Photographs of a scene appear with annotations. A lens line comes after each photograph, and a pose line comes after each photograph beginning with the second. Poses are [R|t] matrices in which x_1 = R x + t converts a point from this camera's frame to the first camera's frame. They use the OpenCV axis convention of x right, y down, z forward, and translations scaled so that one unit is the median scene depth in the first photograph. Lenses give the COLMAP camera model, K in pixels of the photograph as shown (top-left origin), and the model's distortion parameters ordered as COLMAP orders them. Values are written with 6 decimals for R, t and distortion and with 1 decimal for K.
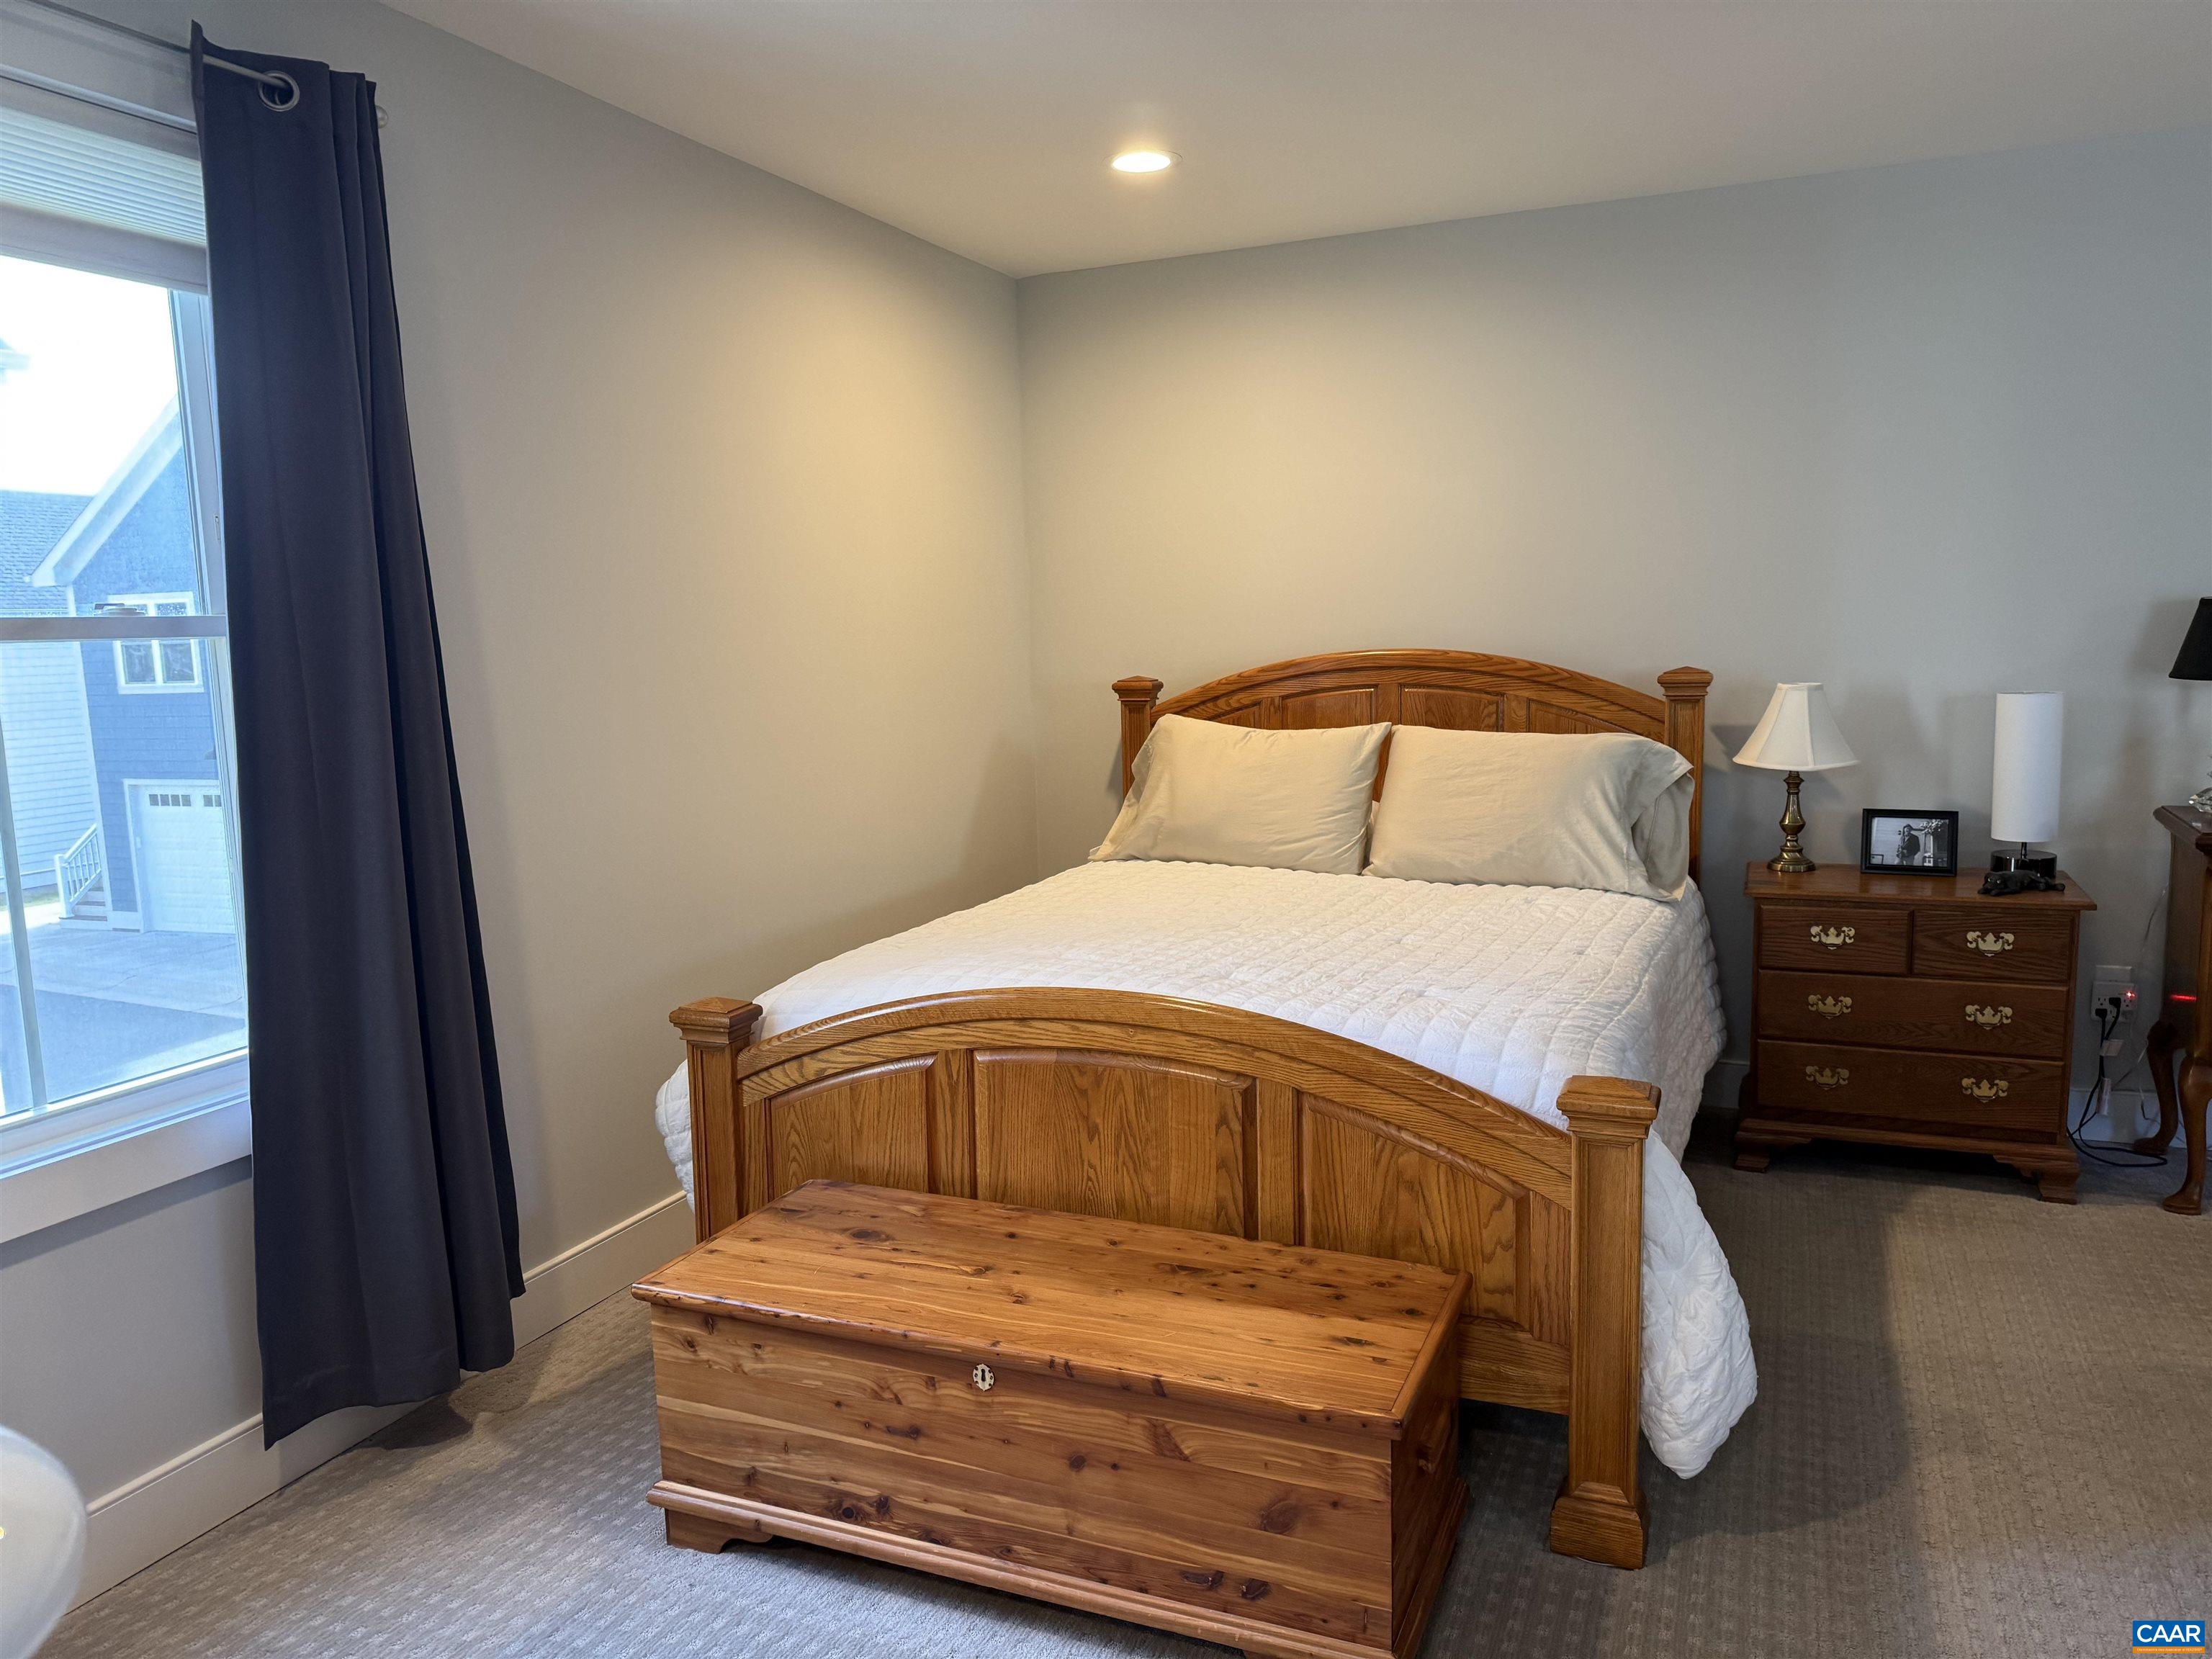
lens RADIAL K [[1547.8, 0, 1108.1], [0, 1547.8, 780.8], [0, 0, 1]] dist [-0.006265, -0.000589]
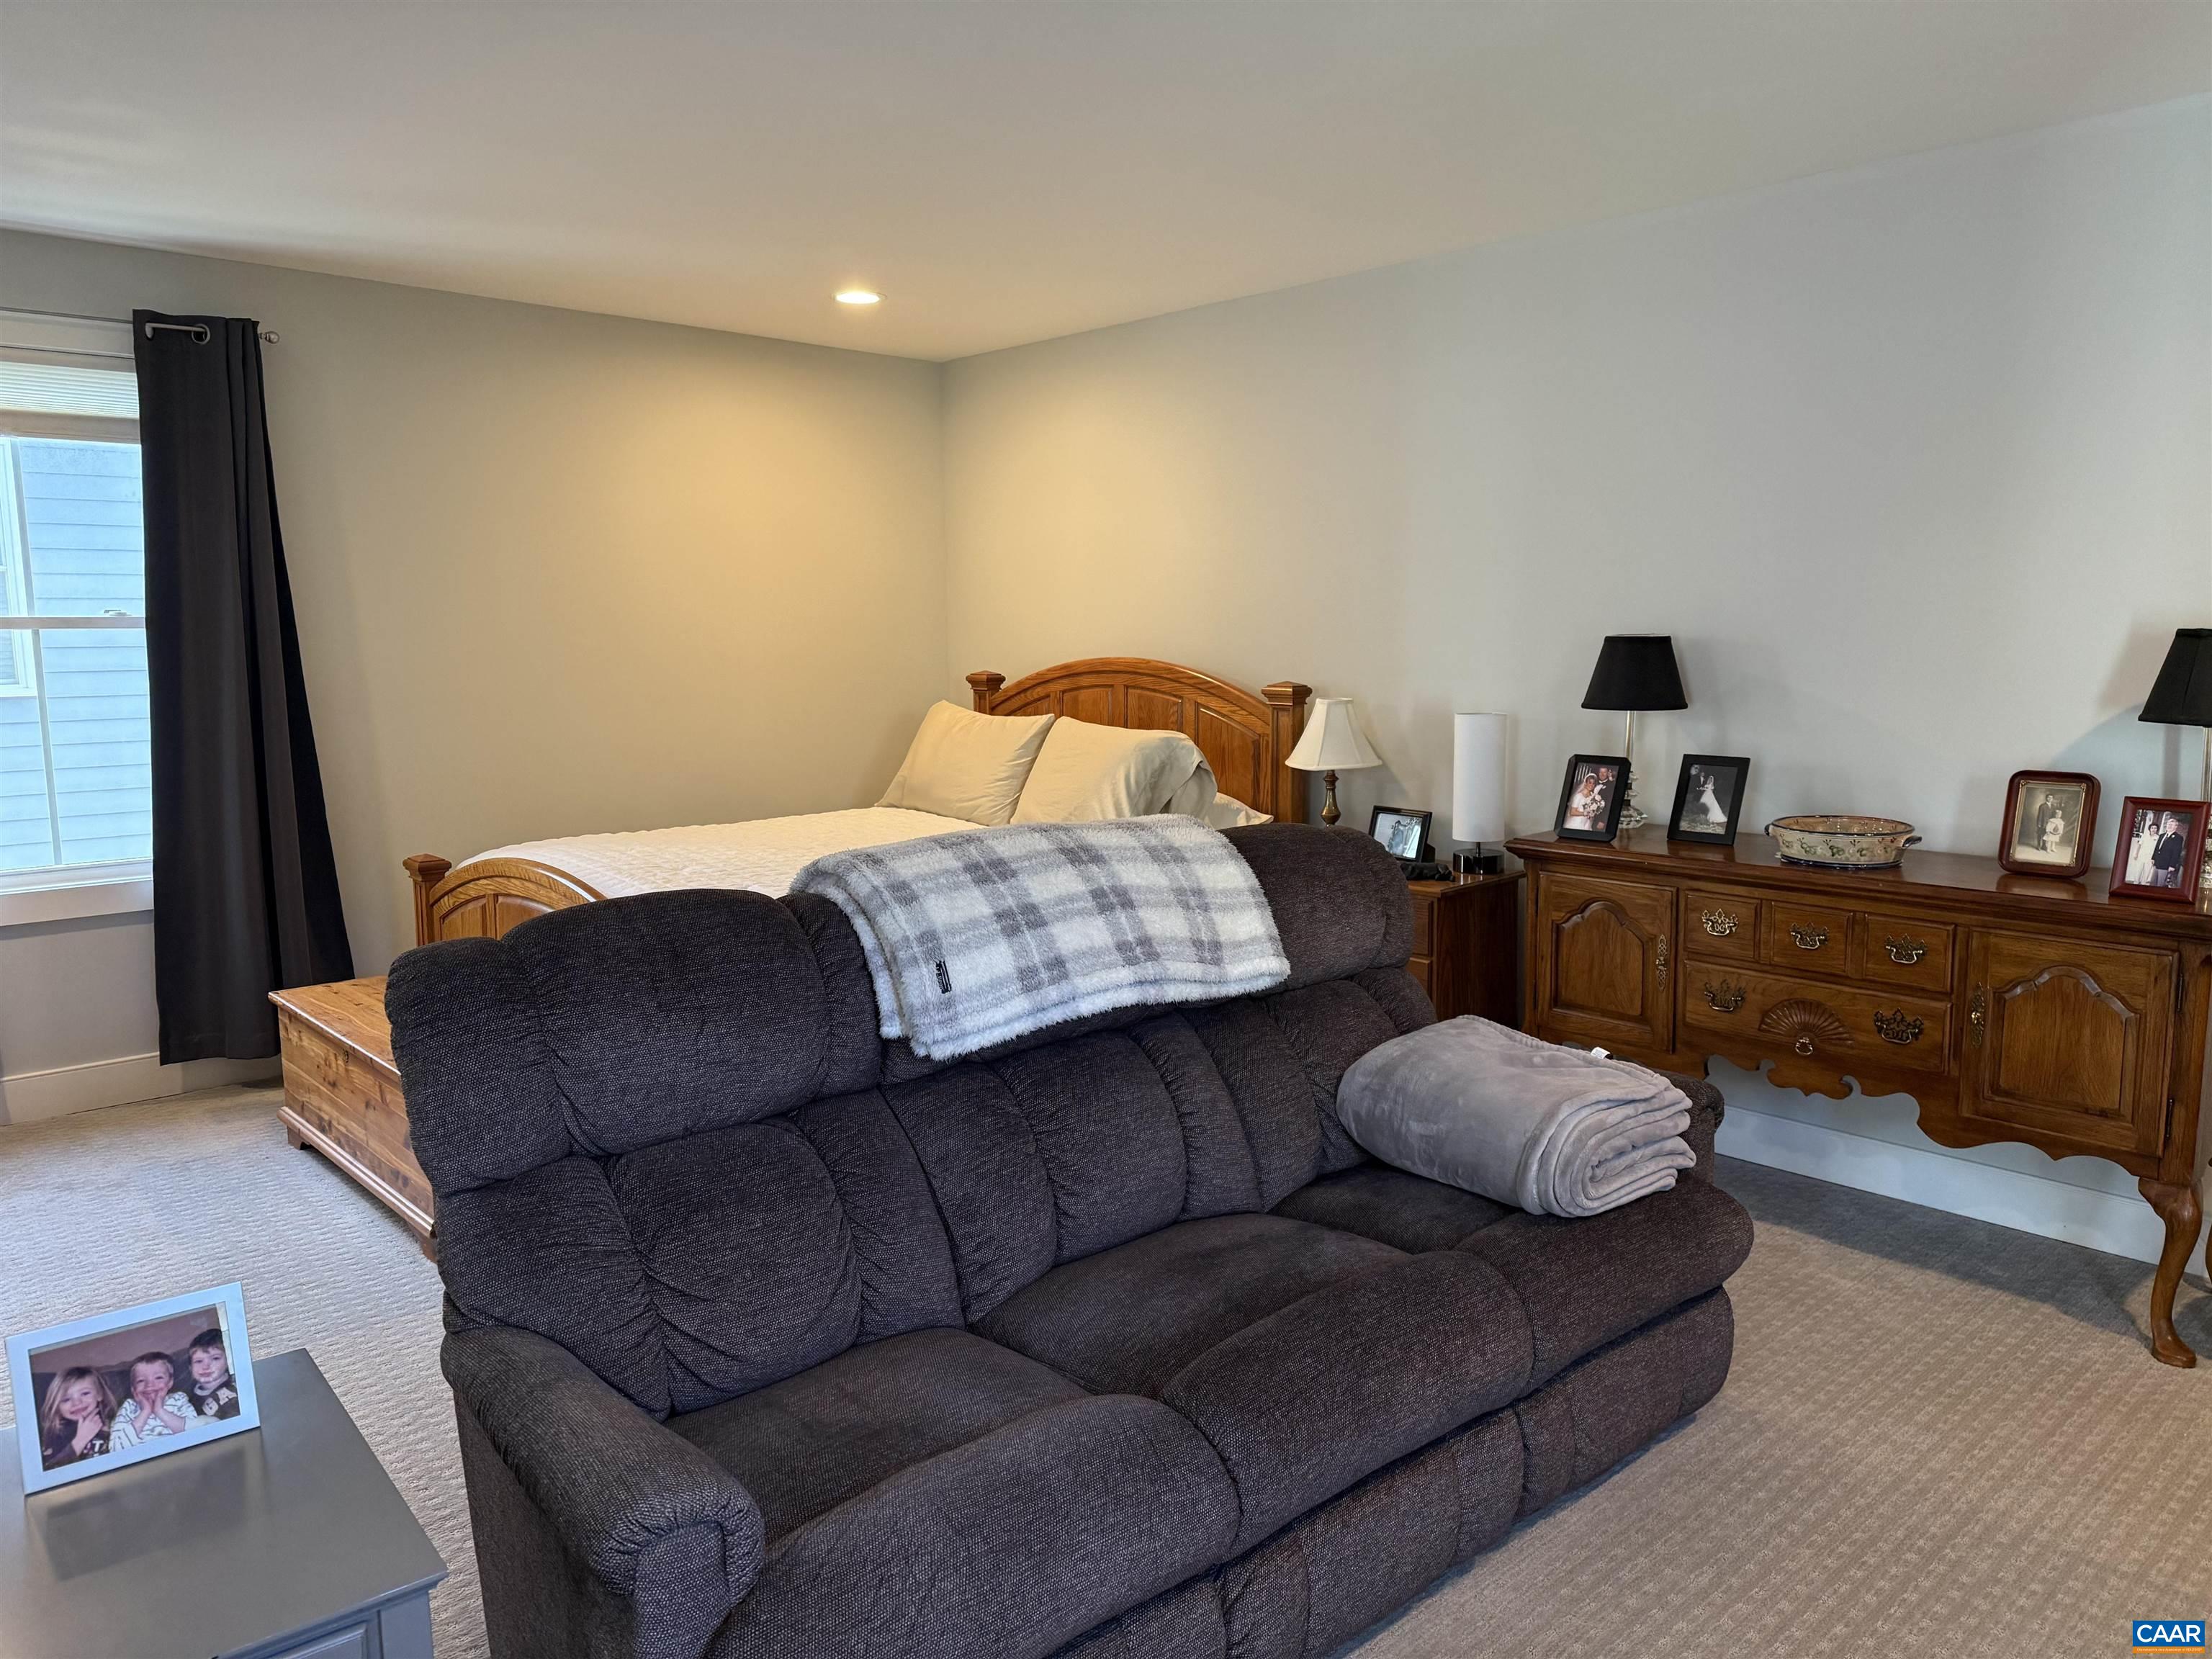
lens RADIAL K [[1522.2, 0, 1115.5], [0, 1522.2, 826.1], [0, 0, 1]] dist [0.026122, -0.044571]
pose [[0.918909, 0.076575, -0.386965, 0.822699], [-0.060763, 0.996747, 0.052950, -0.016984], [0.389761, -0.025143, 0.920573, -0.164844]]
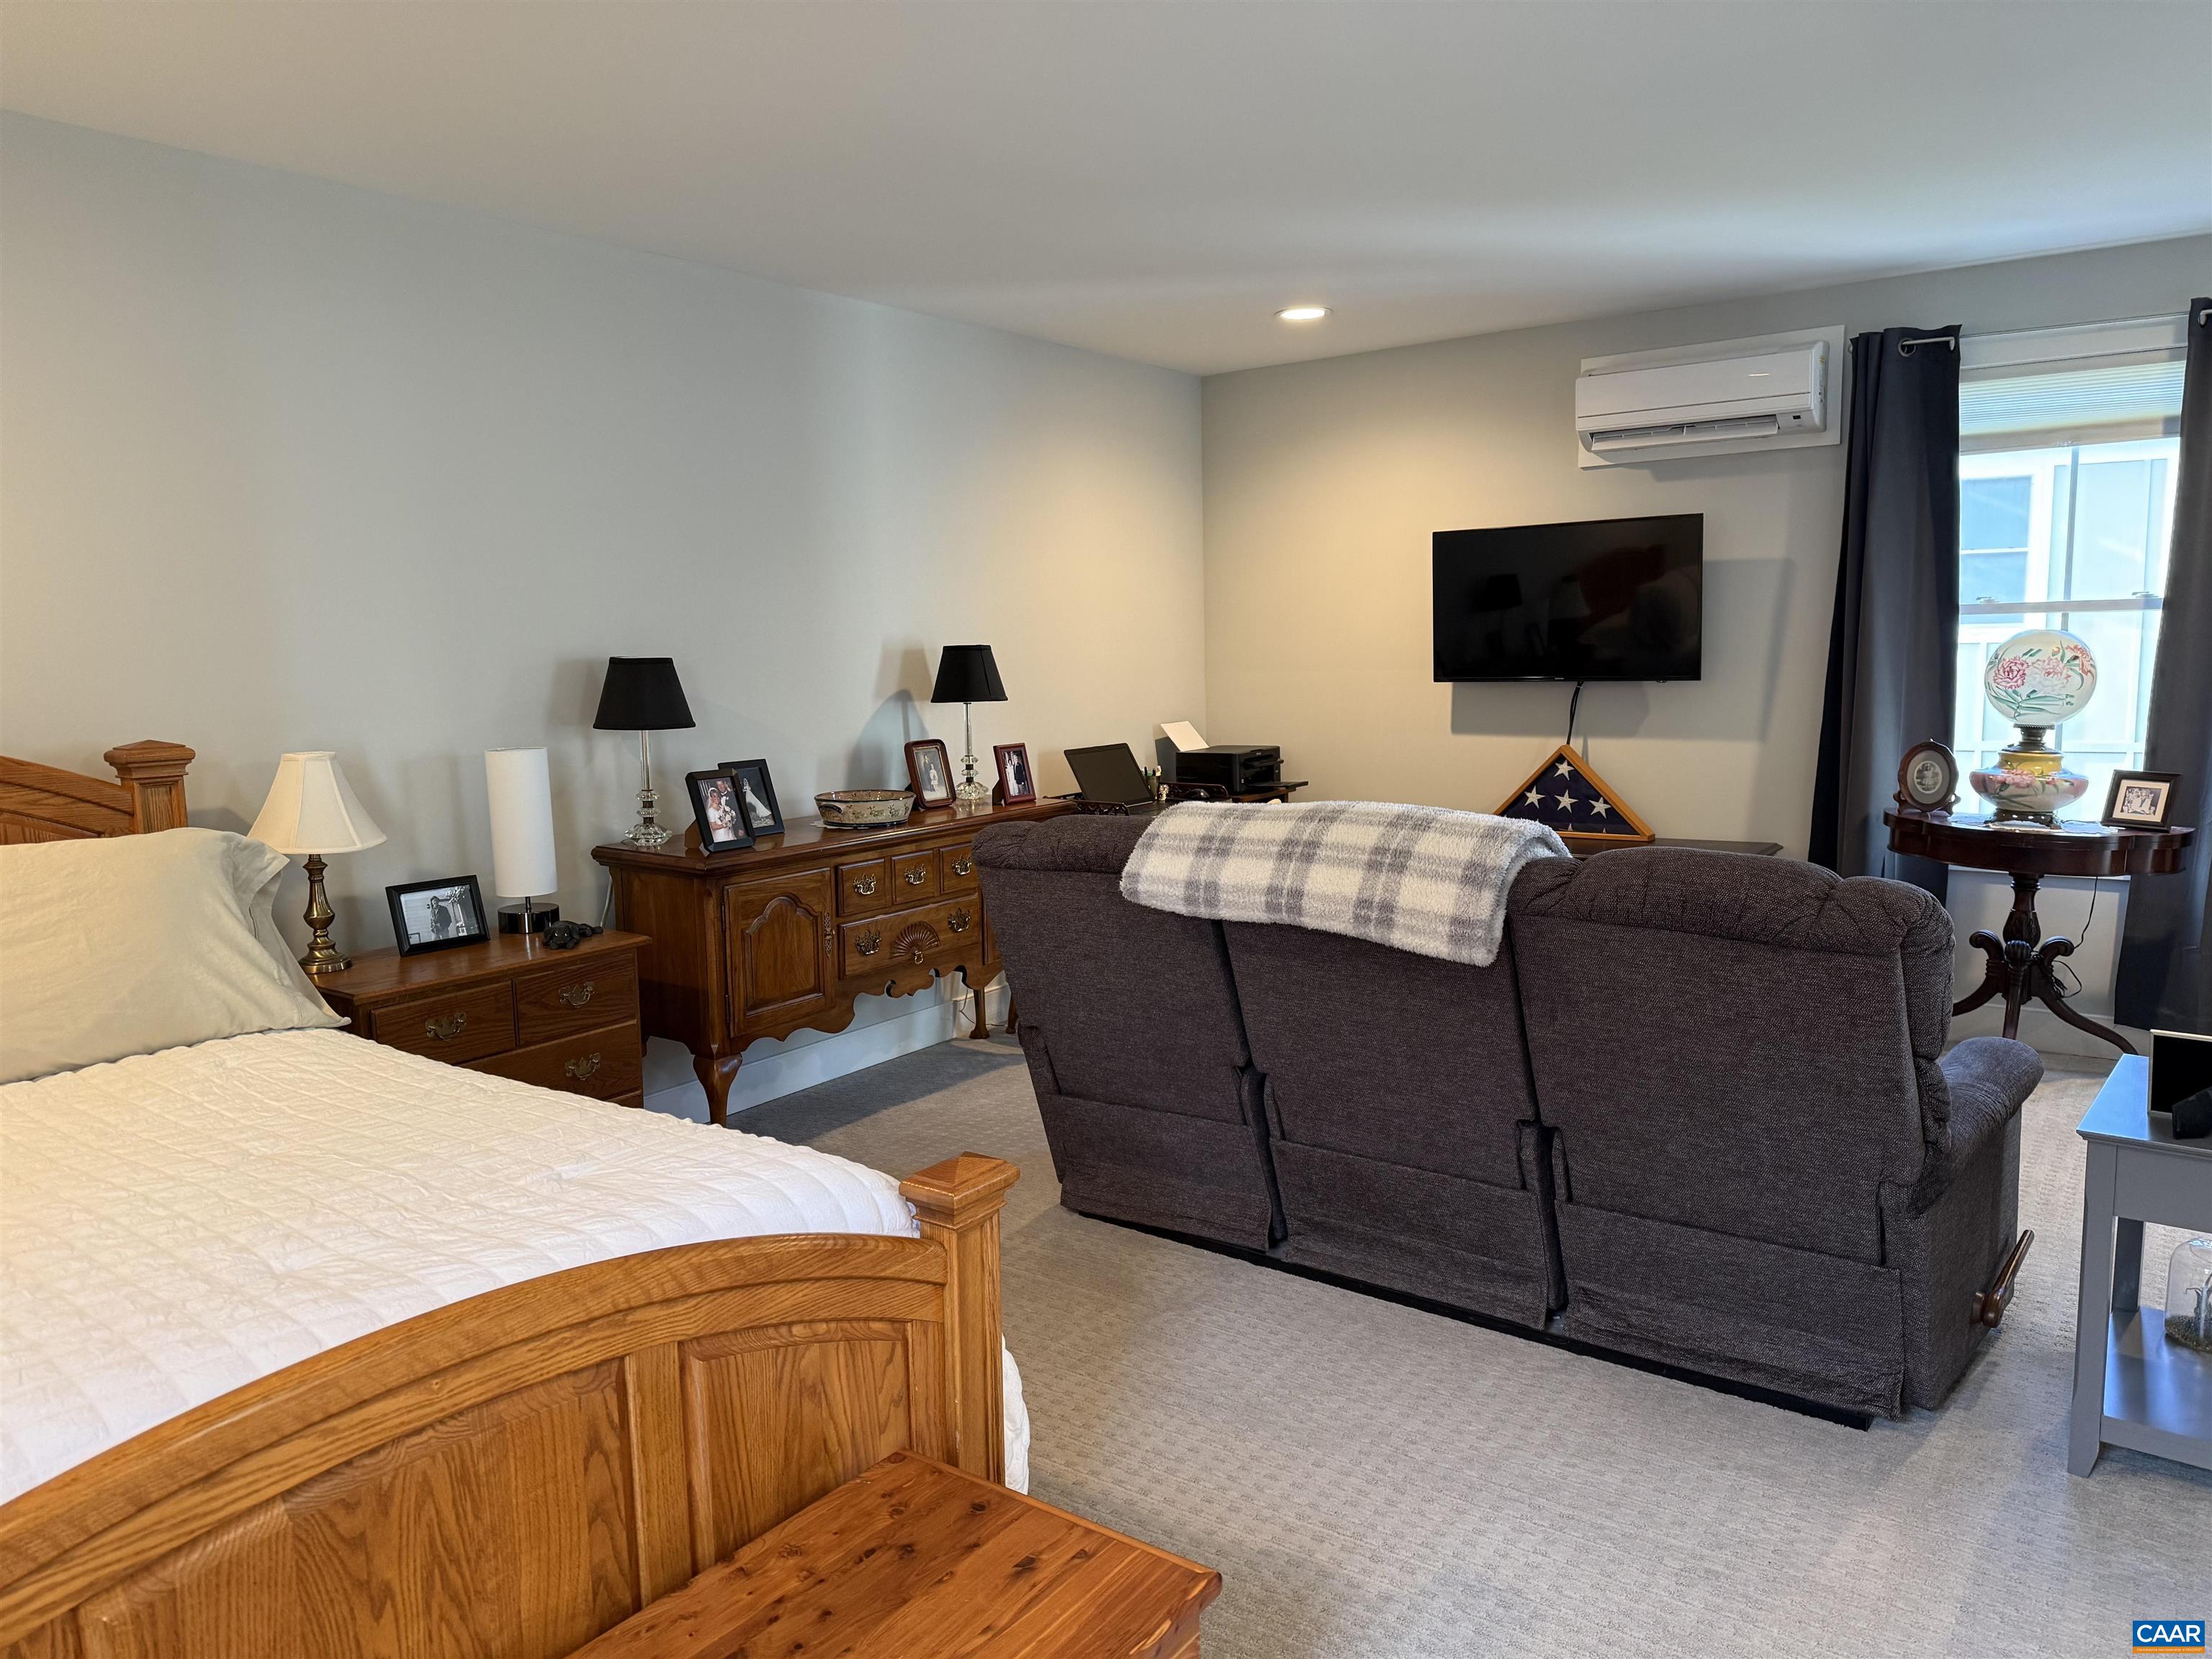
lens RADIAL K [[1522.2, 0, 1115.5], [0, 1522.2, 826.1], [0, 0, 1]] dist [0.026122, -0.044571]
pose [[0.198233, -0.092127, 0.975816, -0.320313], [0.110614, 0.991316, 0.071120, -0.036449], [-0.973893, 0.093841, 0.206702, 0.431697]]
